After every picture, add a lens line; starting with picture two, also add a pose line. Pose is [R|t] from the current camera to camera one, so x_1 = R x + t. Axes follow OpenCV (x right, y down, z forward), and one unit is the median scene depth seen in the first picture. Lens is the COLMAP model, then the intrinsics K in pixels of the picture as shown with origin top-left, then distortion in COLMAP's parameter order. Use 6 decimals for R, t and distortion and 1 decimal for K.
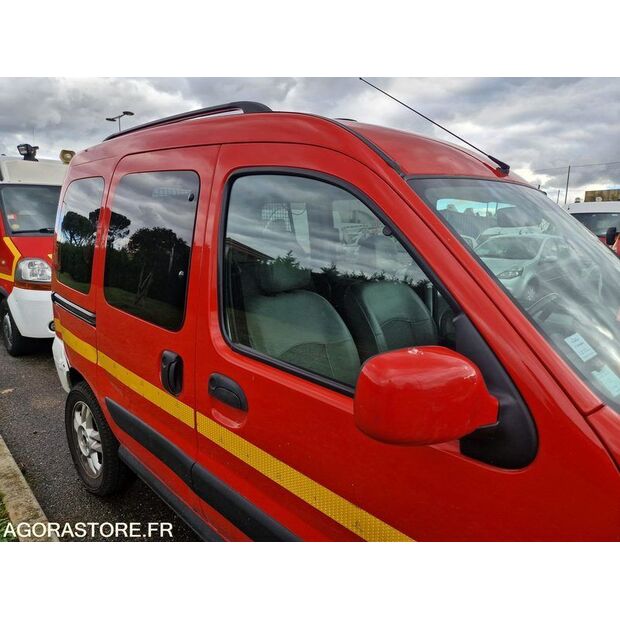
lens RADIAL K [[415.0, 0, 310.0], [0, 415.0, 310.0], [0, 0, 1]] dist [0.056094, -0.038291]
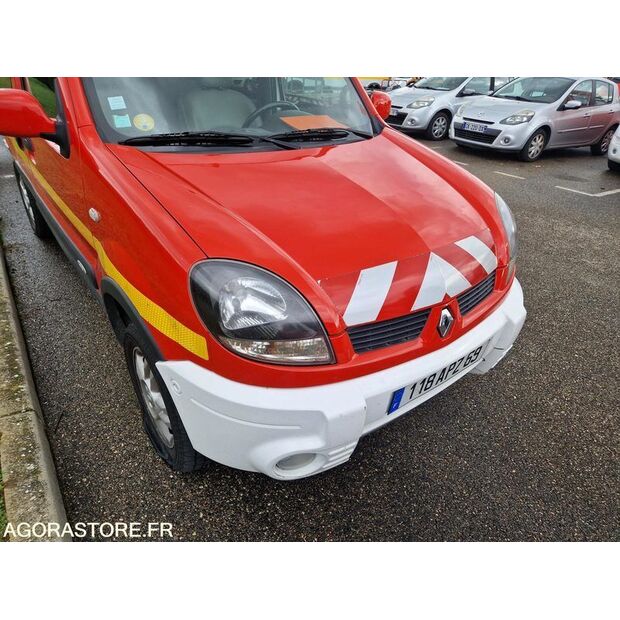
lens RADIAL K [[406.4, 0, 306.3], [0, 406.4, 314.9], [0, 0, 1]] dist [0.063715, -0.047708]
pose [[0.985407, 0.130717, -0.109021, 0.611991], [-0.082813, 0.927761, 0.363870, 0.075591], [0.148709, -0.349532, 0.925048, -0.320676]]
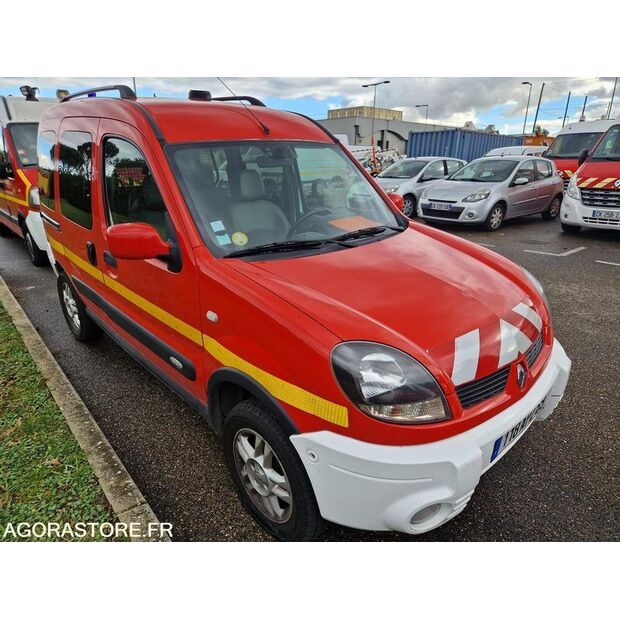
lens RADIAL K [[406.4, 0, 306.3], [0, 406.4, 314.9], [0, 0, 1]] dist [0.063715, -0.047708]
pose [[0.997526, 0.010960, -0.069445, 0.438298], [0.001994, 0.982967, 0.183772, 0.052555], [0.070277, -0.183455, 0.980513, -0.439830]]
